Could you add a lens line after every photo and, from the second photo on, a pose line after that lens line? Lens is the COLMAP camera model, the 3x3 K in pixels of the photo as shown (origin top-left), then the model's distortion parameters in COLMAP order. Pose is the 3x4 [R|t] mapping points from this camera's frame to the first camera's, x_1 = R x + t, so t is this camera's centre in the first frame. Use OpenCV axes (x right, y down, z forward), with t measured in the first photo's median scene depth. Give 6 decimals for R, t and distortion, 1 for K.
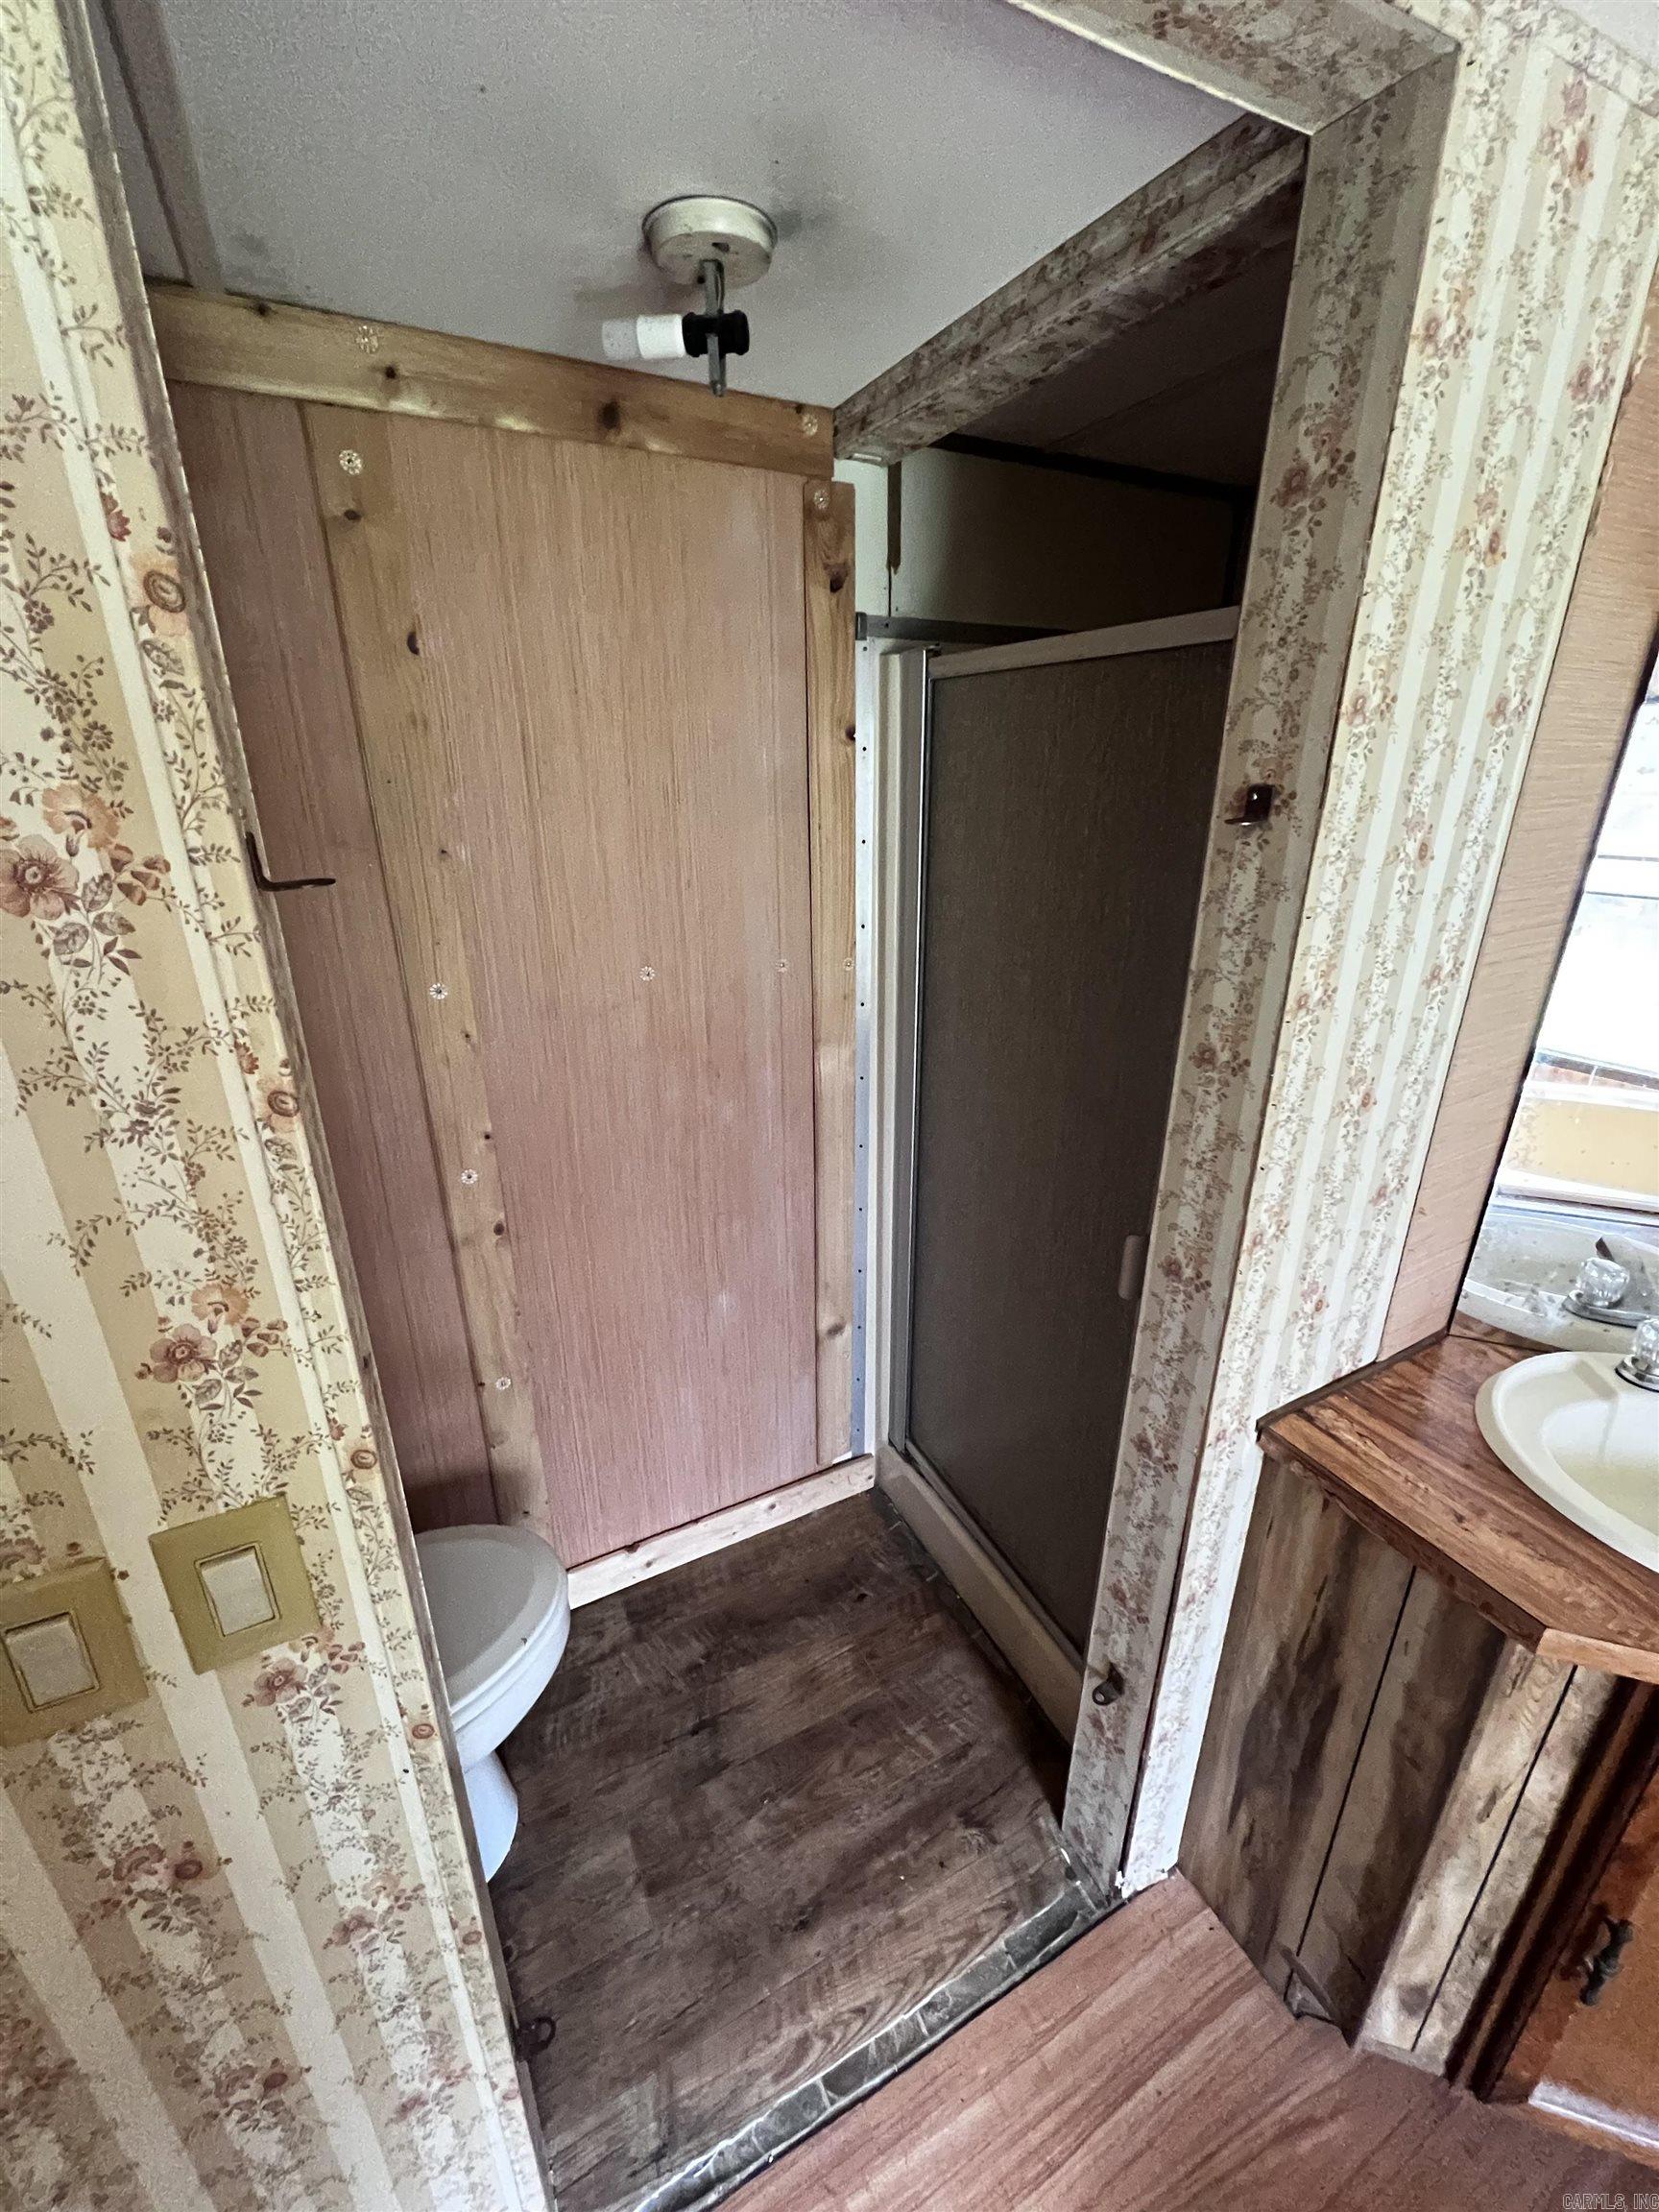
lens RADIAL K [[882.1, 0, 826.7], [0, 882.1, 1101.0], [0, 0, 1]] dist [-0.001012, -0.000405]
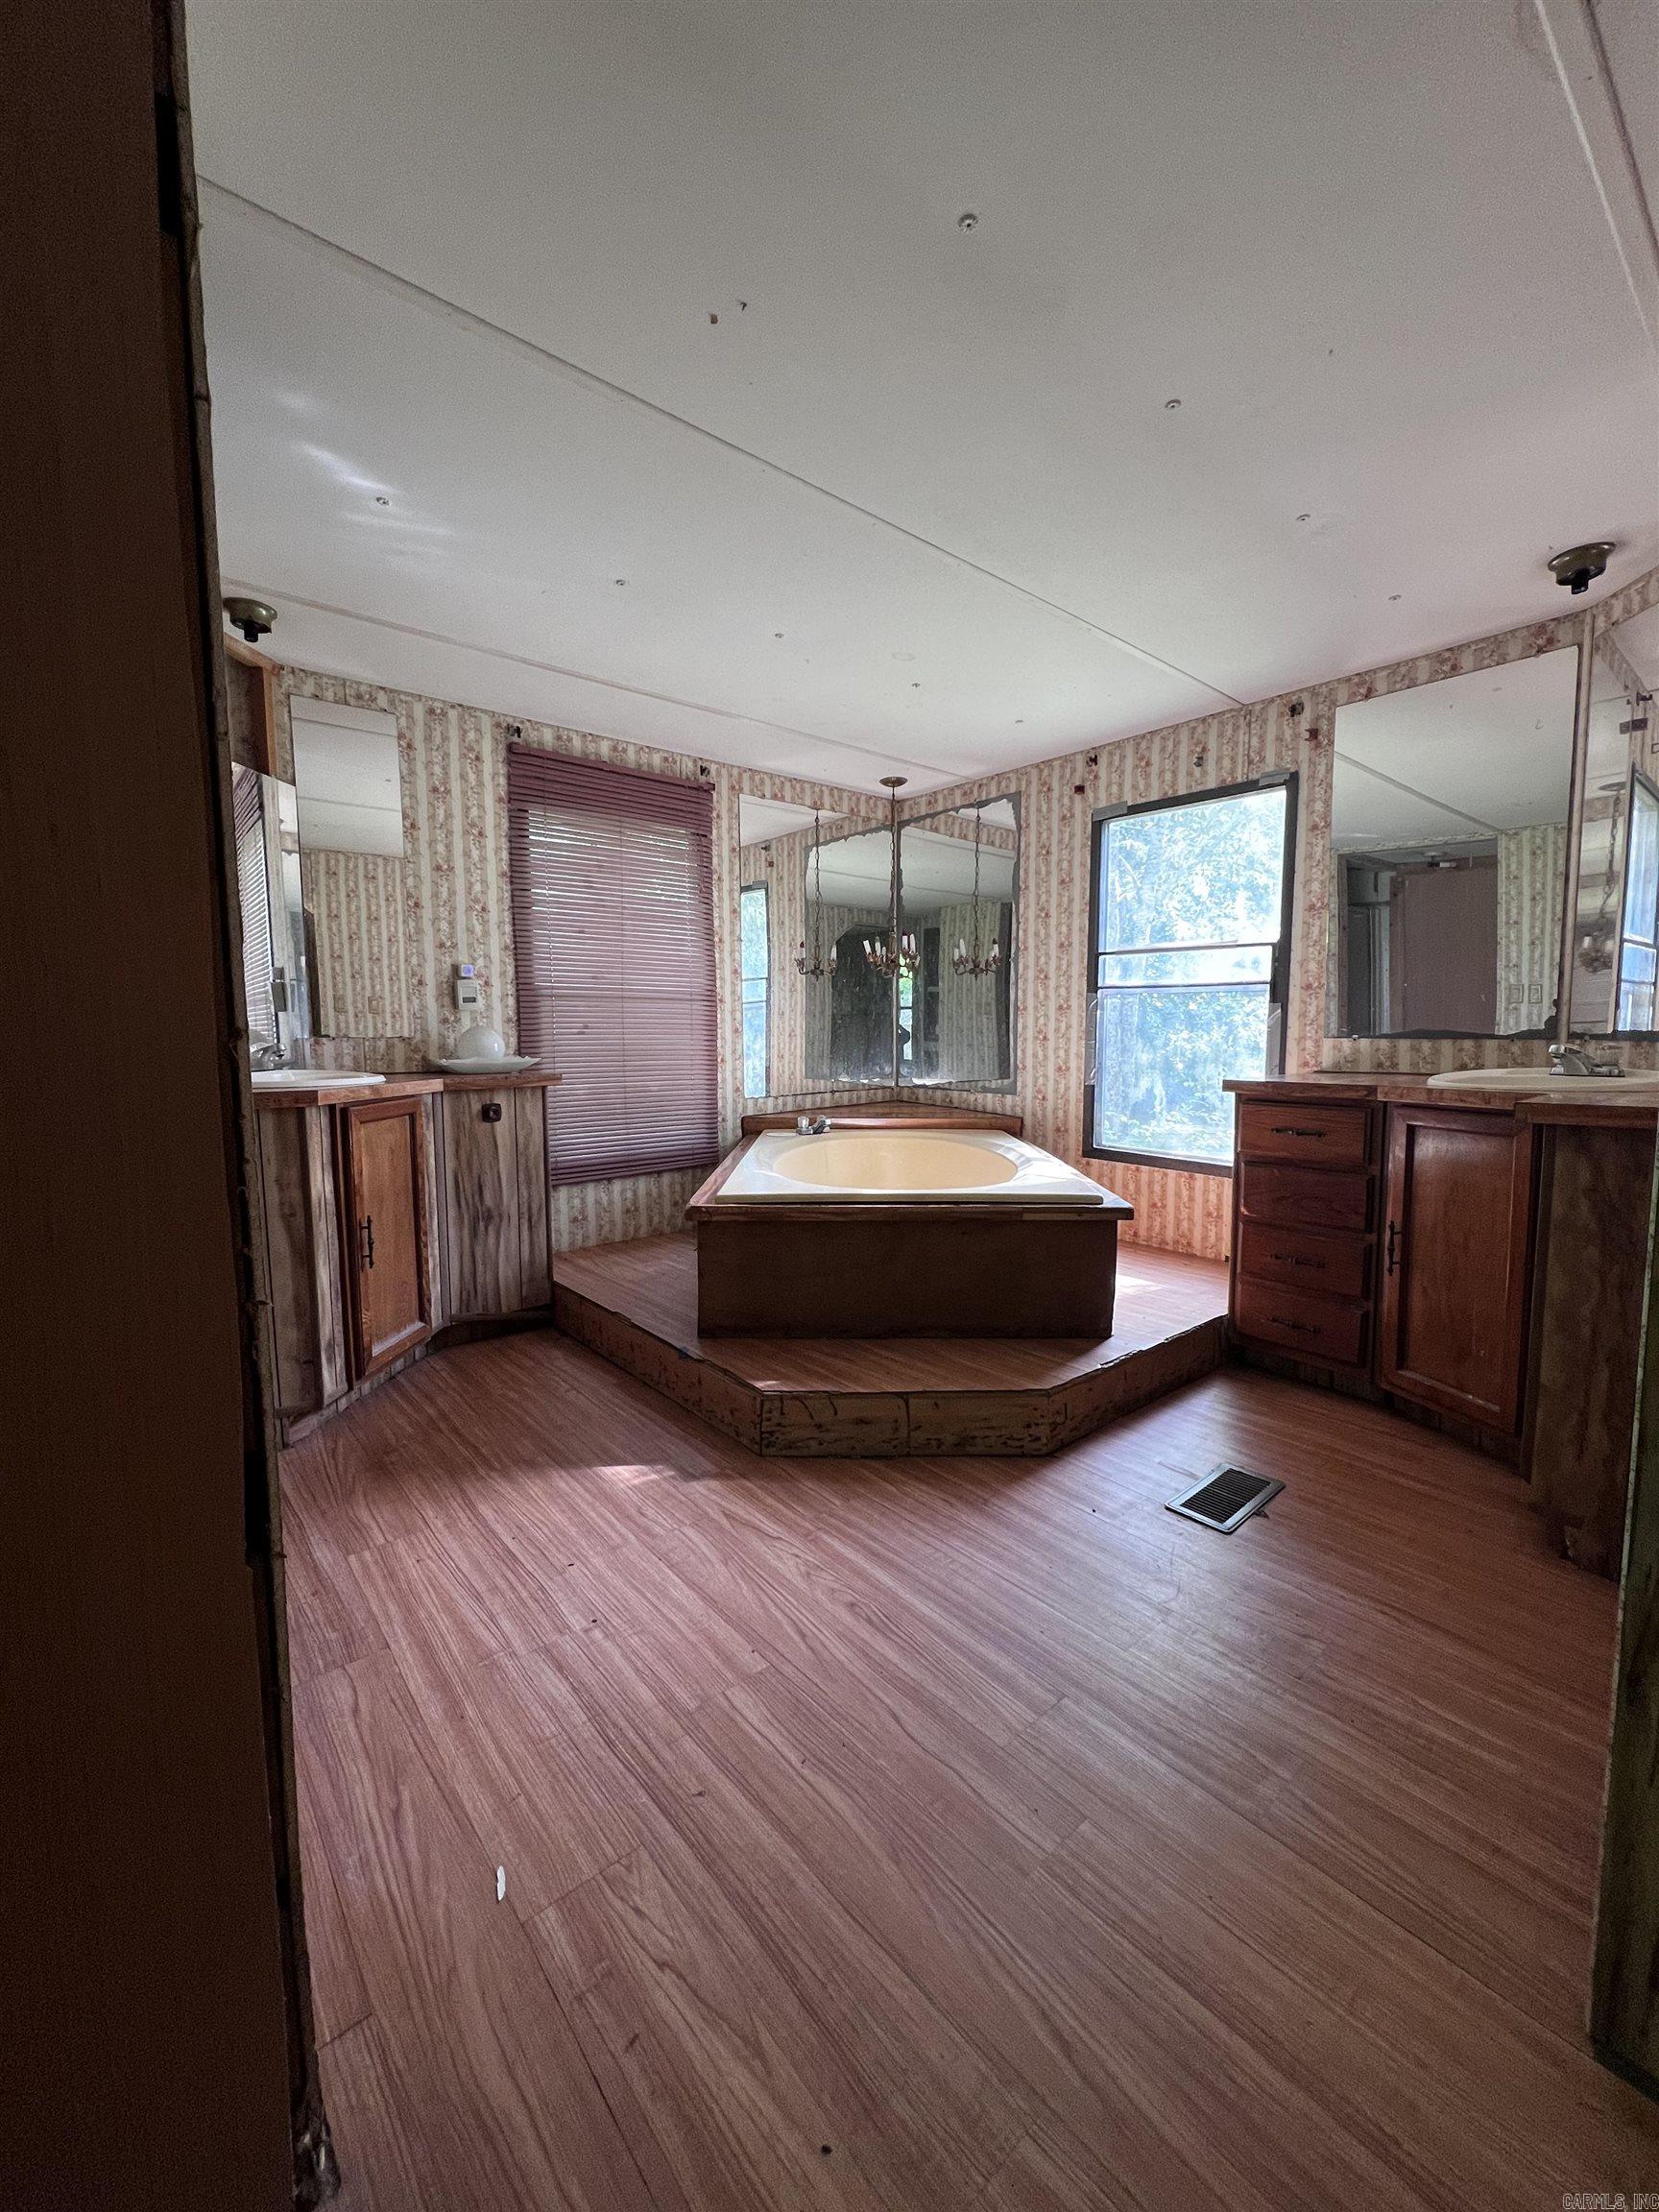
lens RADIAL K [[882.1, 0, 833.1], [0, 882.1, 1102.5], [0, 0, 1]] dist [-0.001012, -0.000405]
pose [[-0.220309, -0.079778, 0.972162, -1.833725], [0.355979, 0.921334, 0.156278, 0.698540], [-0.908154, 0.380498, -0.174579, 0.092760]]
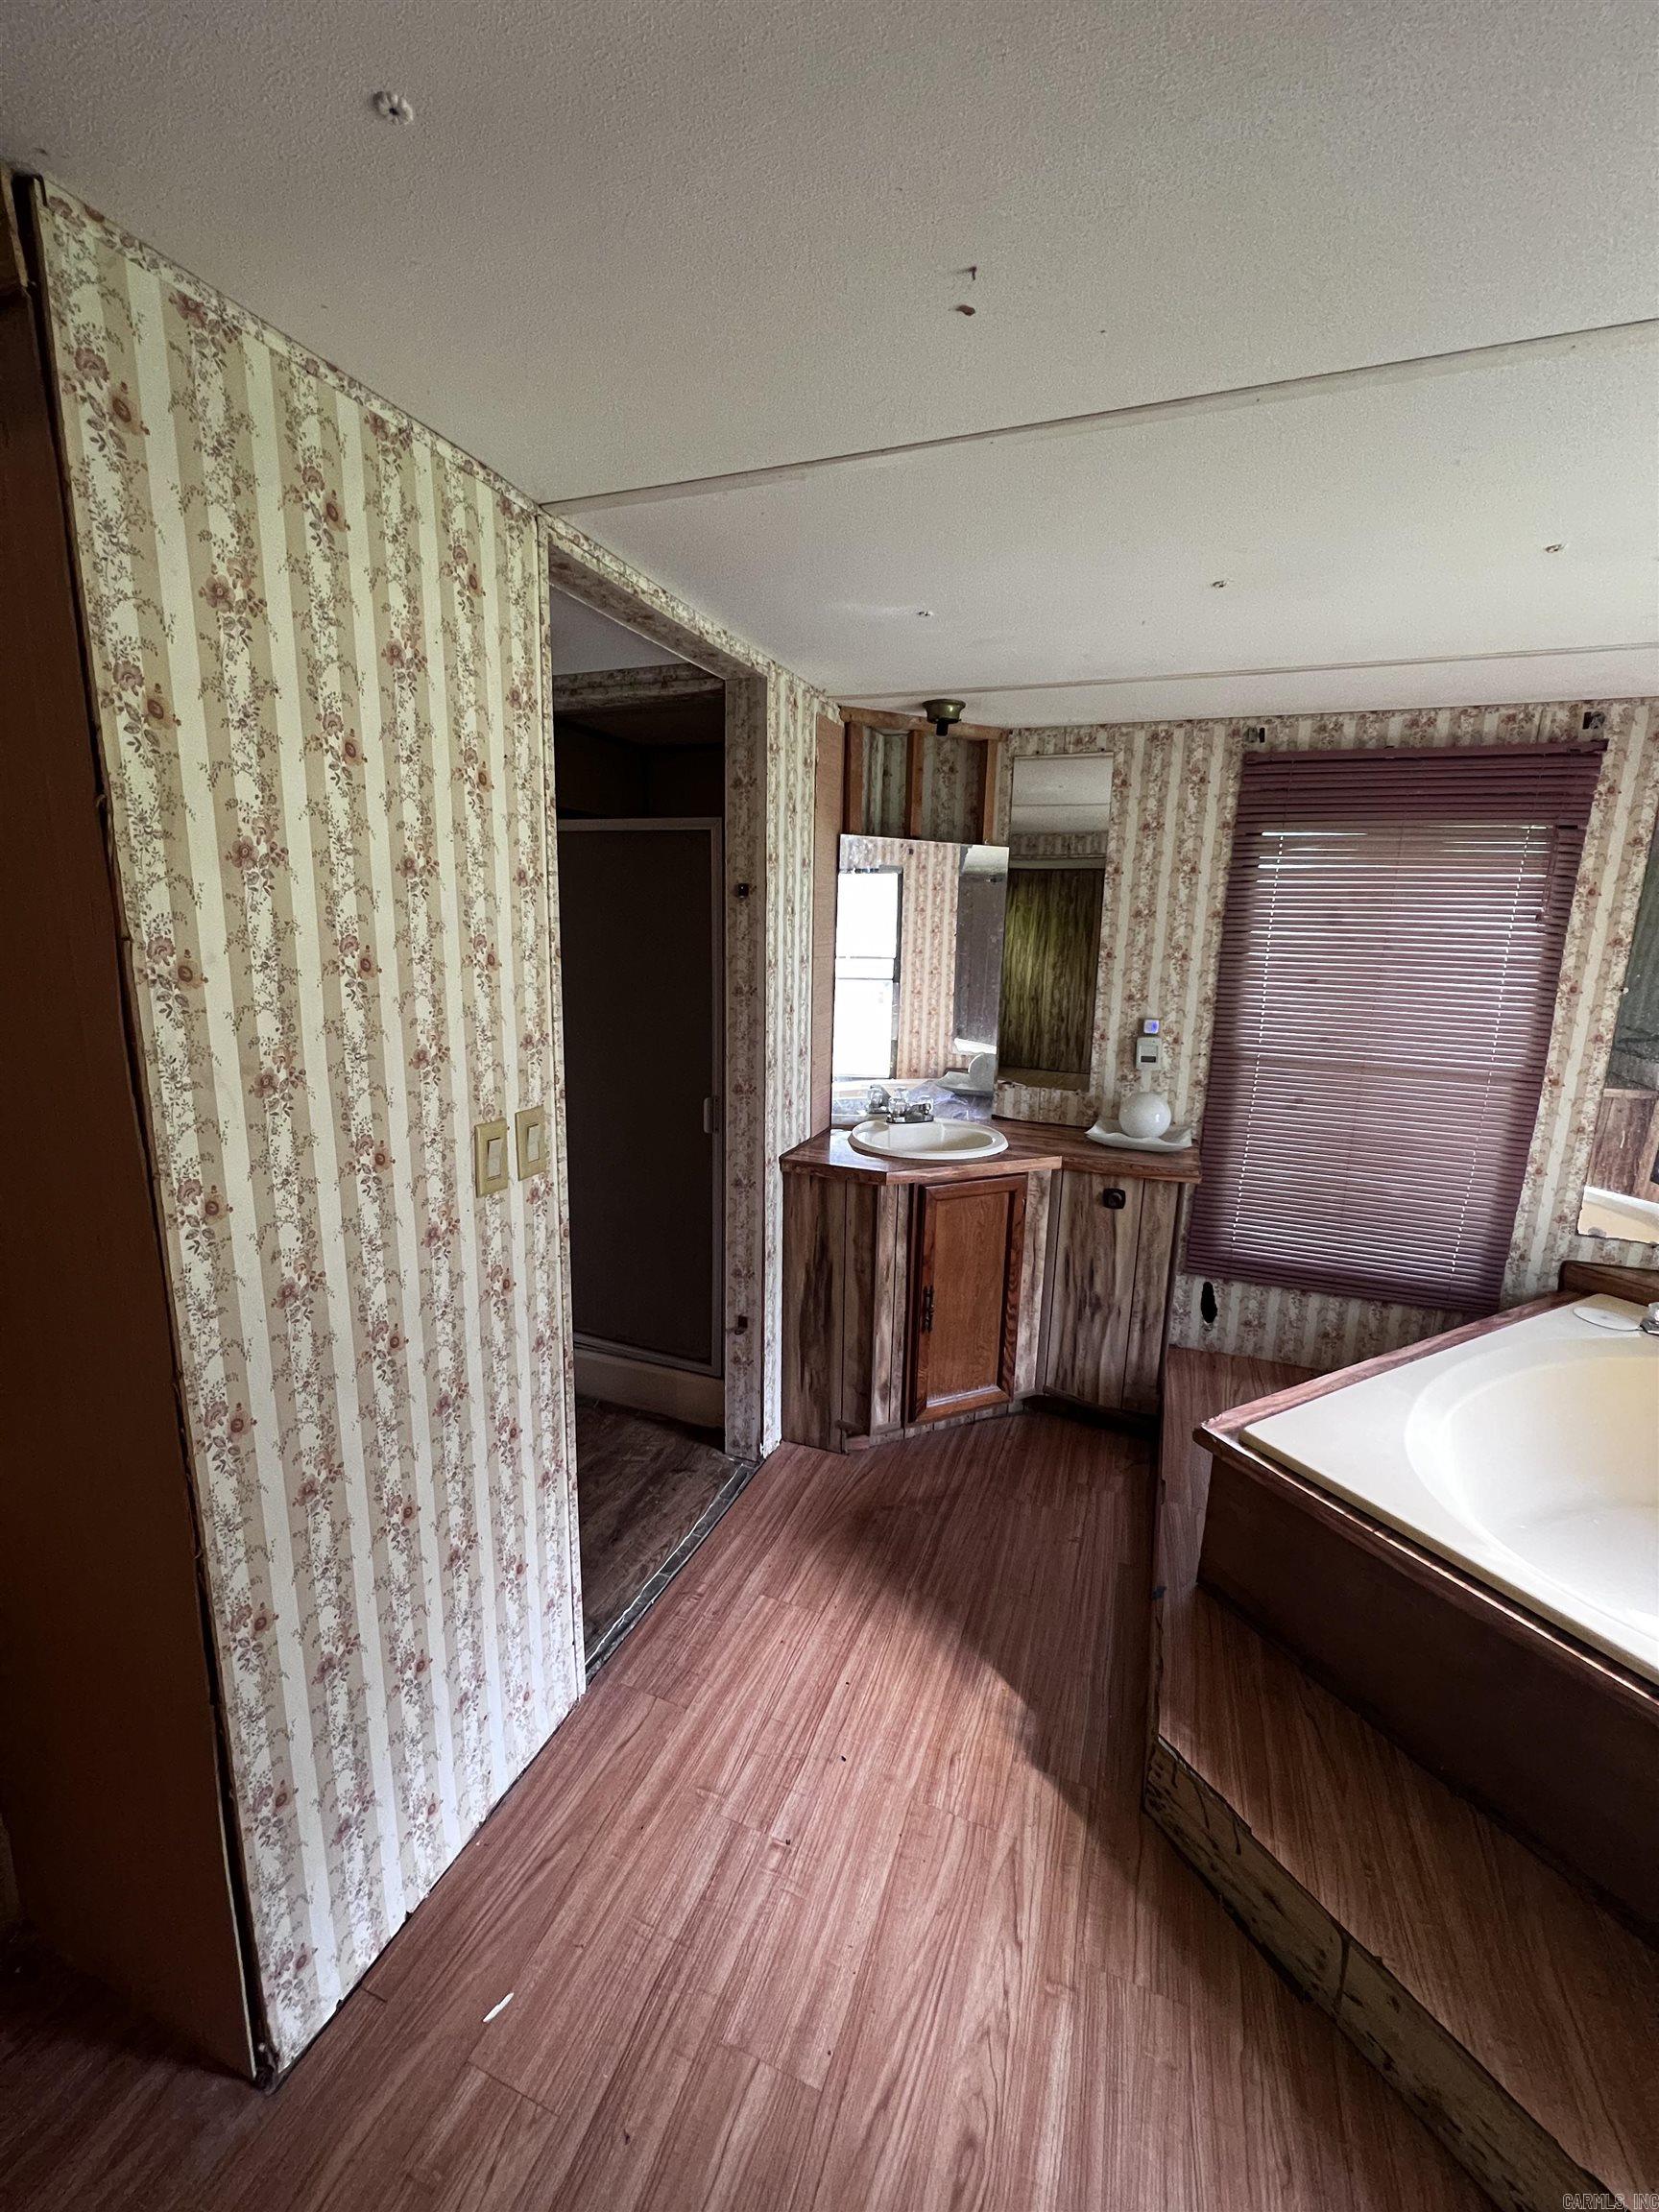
lens RADIAL K [[882.1, 0, 828.3], [0, 882.1, 1098.8], [0, 0, 1]] dist [-0.001012, -0.000405]
pose [[0.748800, -0.112508, 0.653177, -1.046825], [0.213940, 0.973765, -0.077532, 0.499066], [-0.627318, 0.197797, 0.753225, -0.970877]]
